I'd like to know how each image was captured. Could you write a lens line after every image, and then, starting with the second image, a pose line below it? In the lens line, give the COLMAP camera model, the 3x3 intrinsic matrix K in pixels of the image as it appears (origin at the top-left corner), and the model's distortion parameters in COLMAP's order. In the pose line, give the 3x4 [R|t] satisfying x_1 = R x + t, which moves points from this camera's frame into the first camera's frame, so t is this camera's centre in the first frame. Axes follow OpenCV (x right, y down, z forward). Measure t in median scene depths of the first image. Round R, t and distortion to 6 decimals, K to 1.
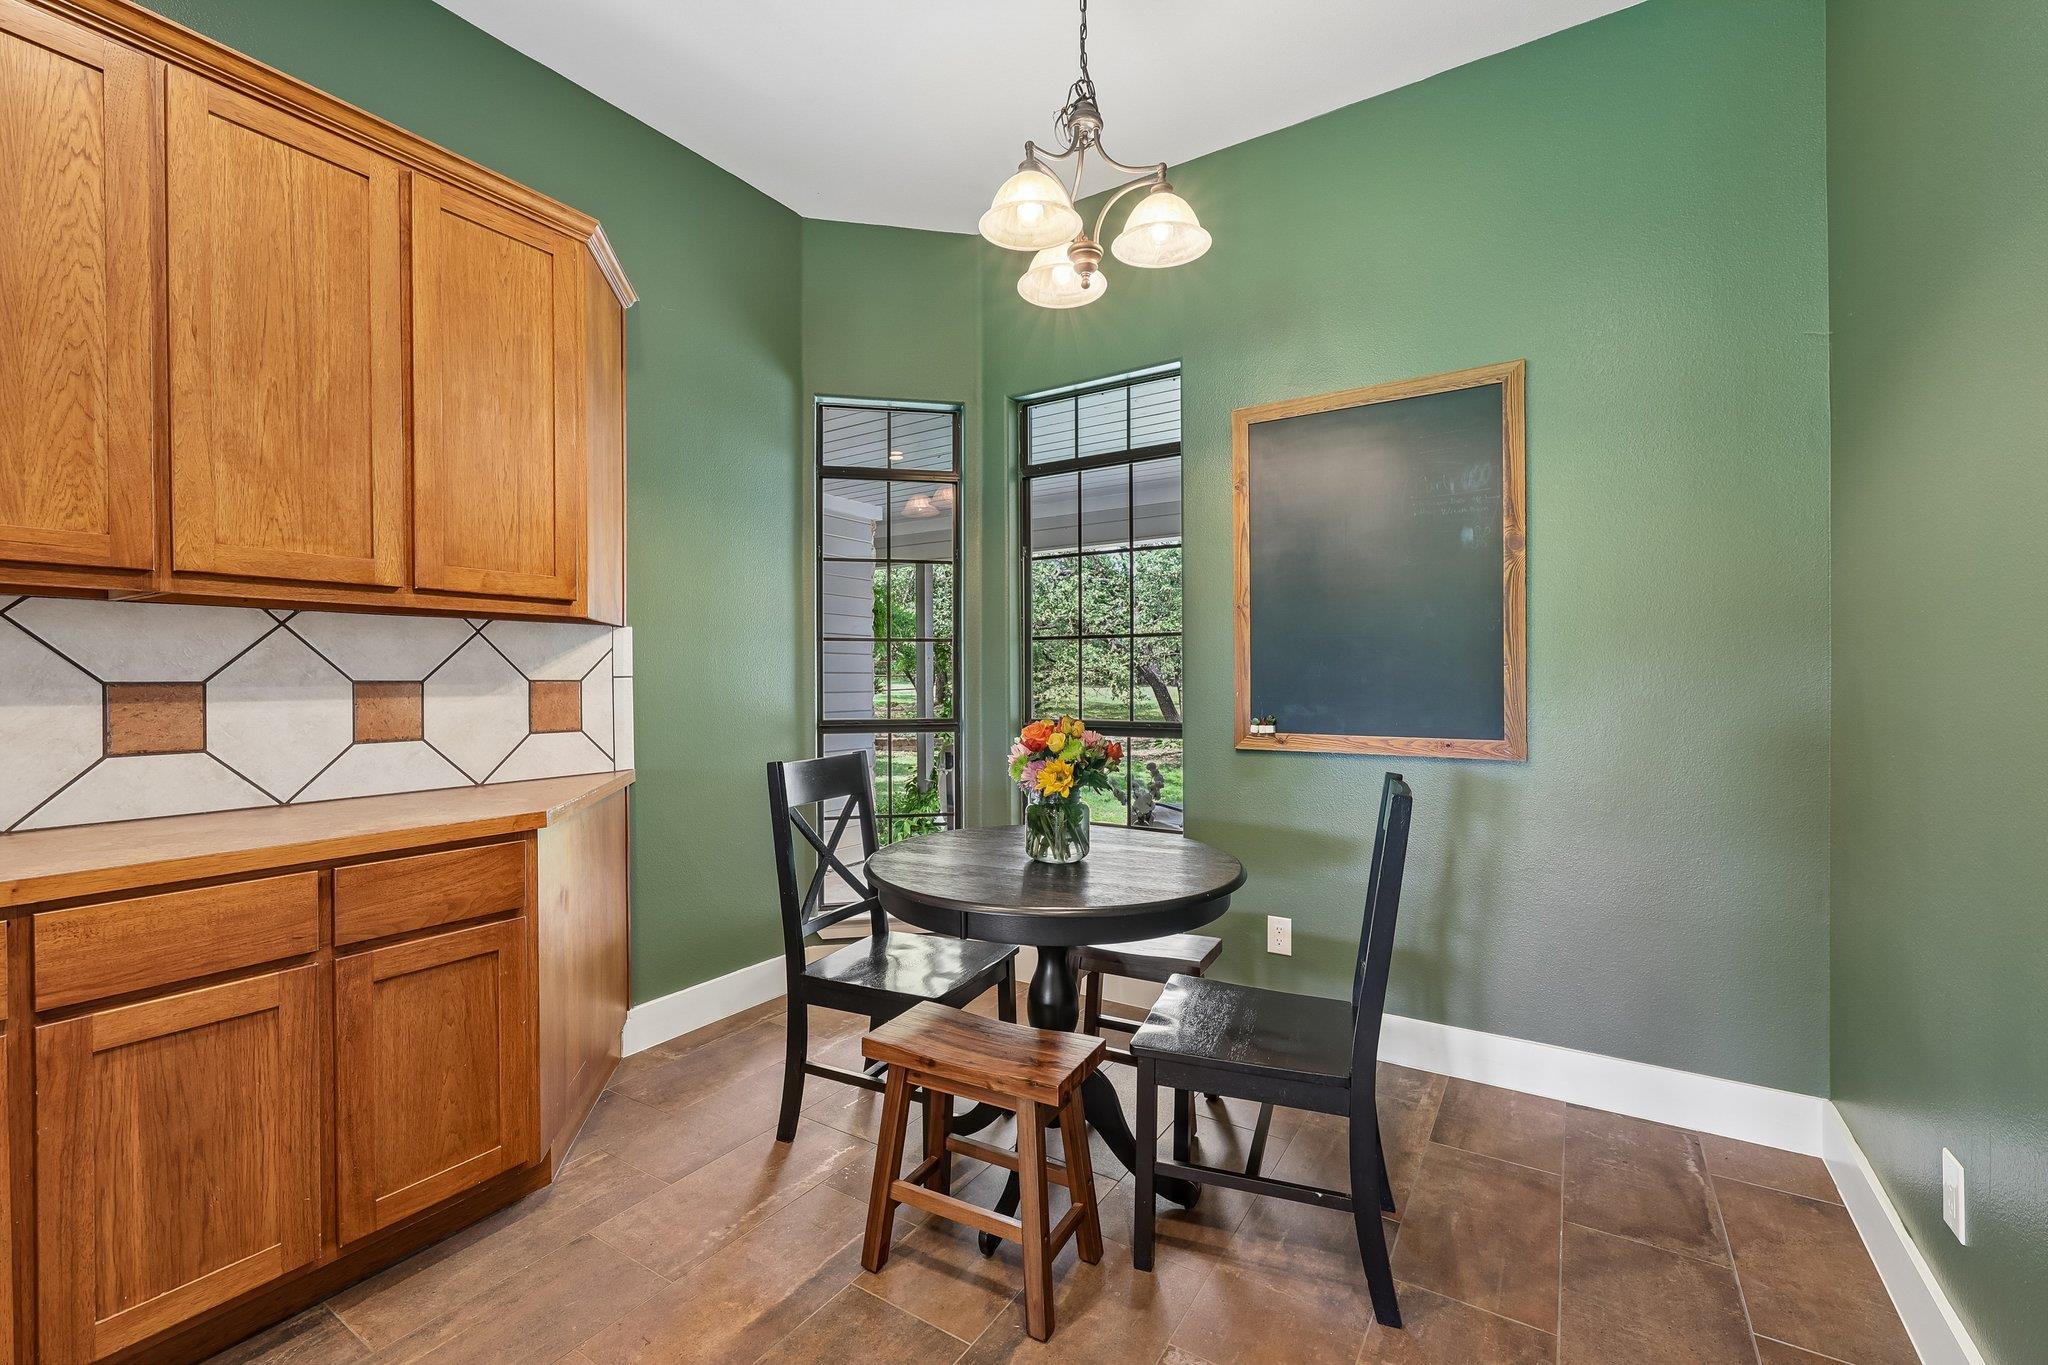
lens RADIAL K [[848.8, 0, 1032.6], [0, 848.8, 674.2], [0, 0, 1]] dist [0.004213, 0.000384]
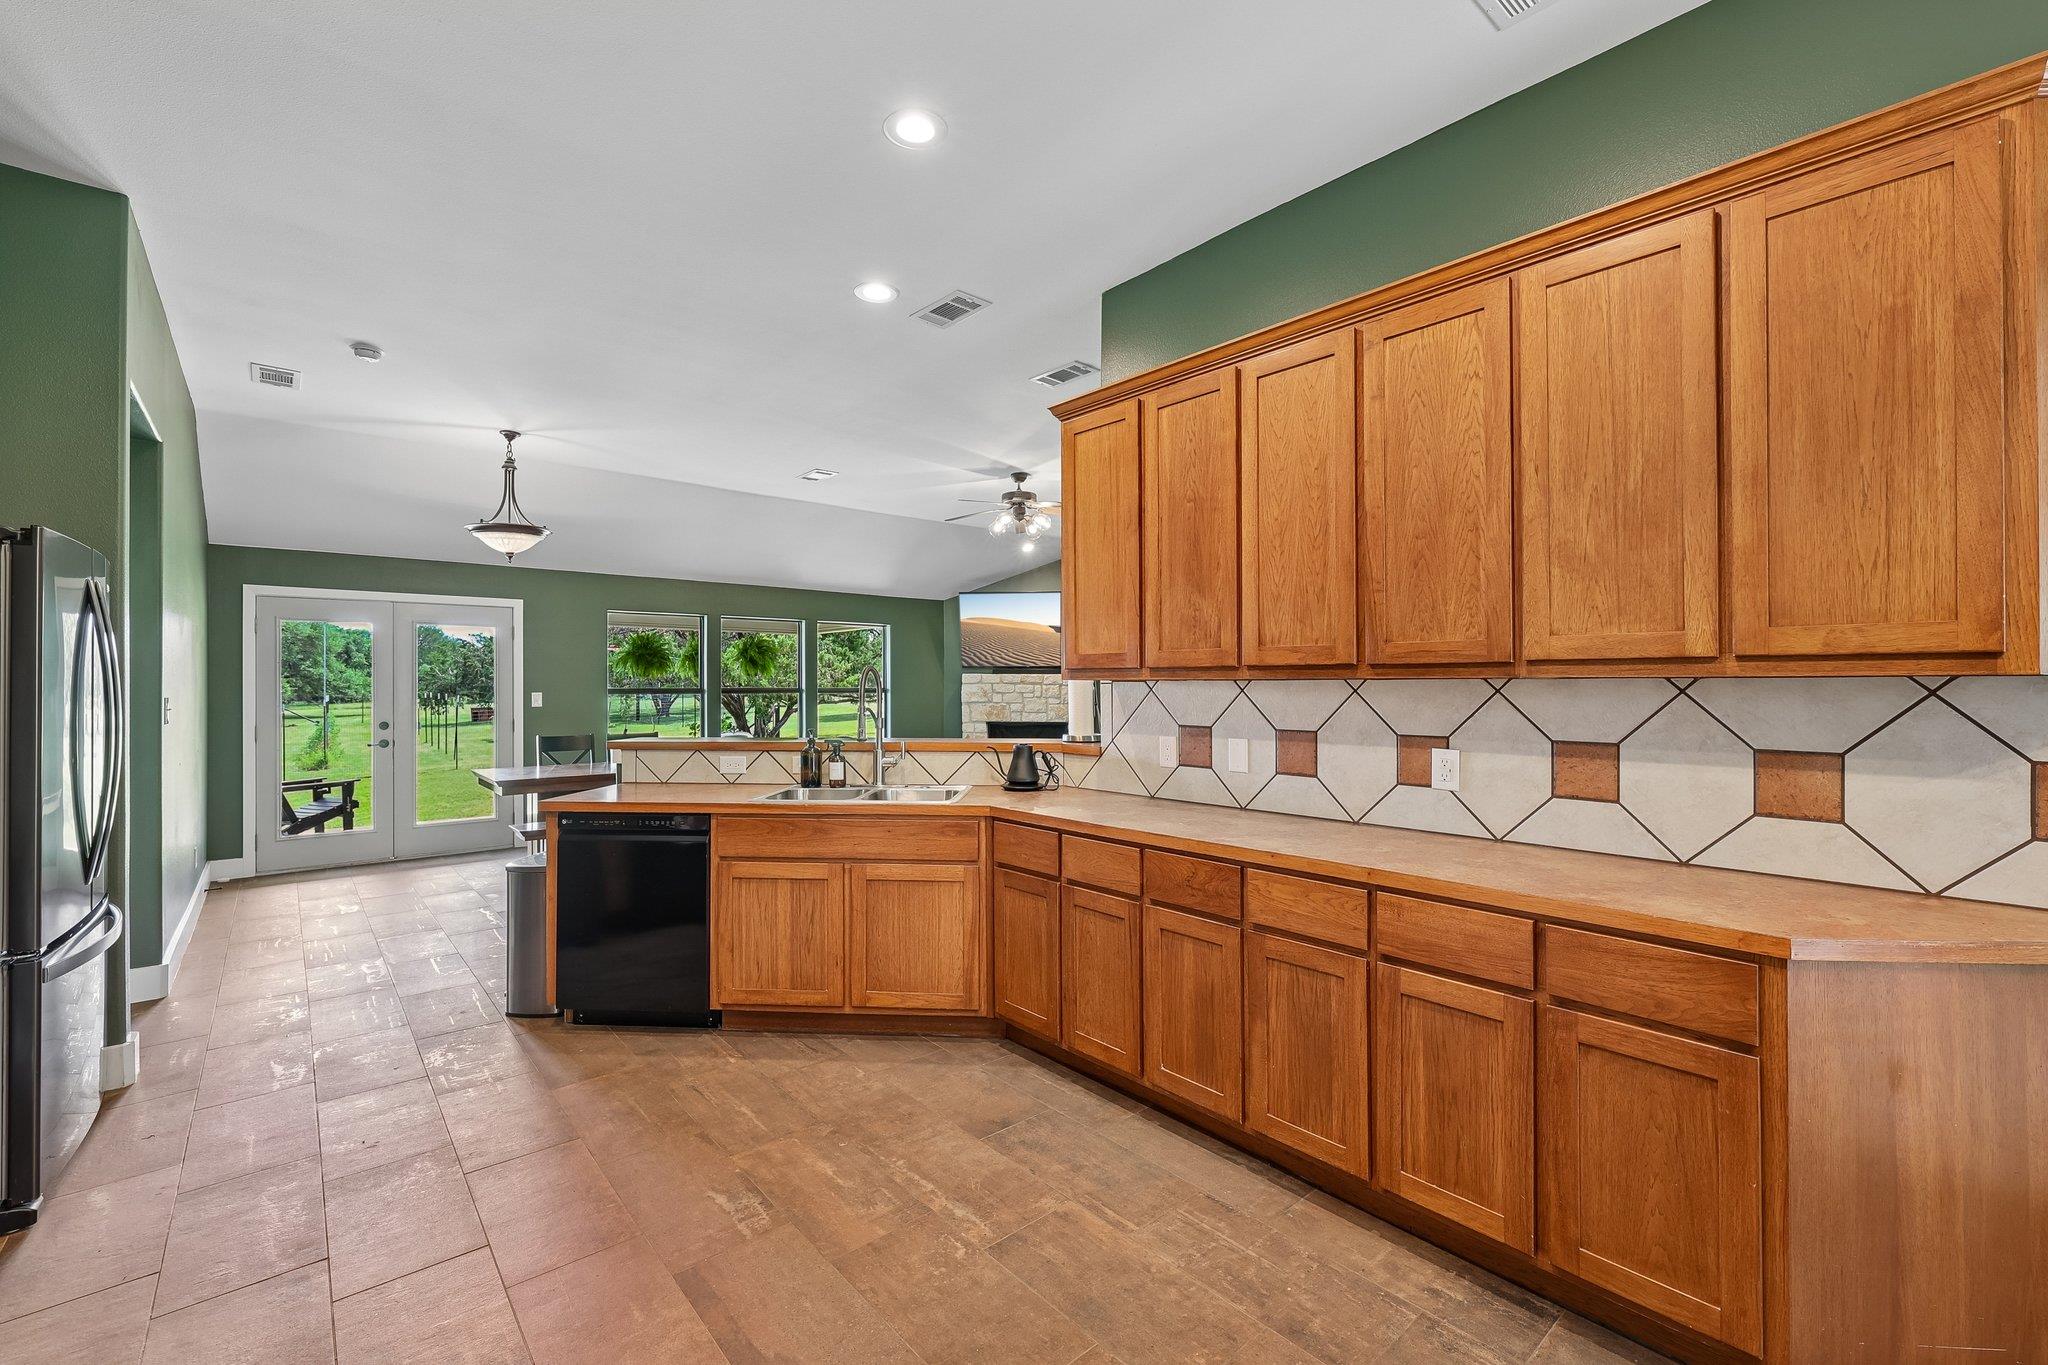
lens RADIAL K [[848.8, 0, 1026.0], [0, 848.8, 681.4], [0, 0, 1]] dist [0.004213, 0.000384]
pose [[-0.263013, 0.000386, -0.964792, 0.394536], [0.004444, 0.999990, -0.000812, -0.083874], [0.964782, -0.004501, -0.263012, 0.554609]]
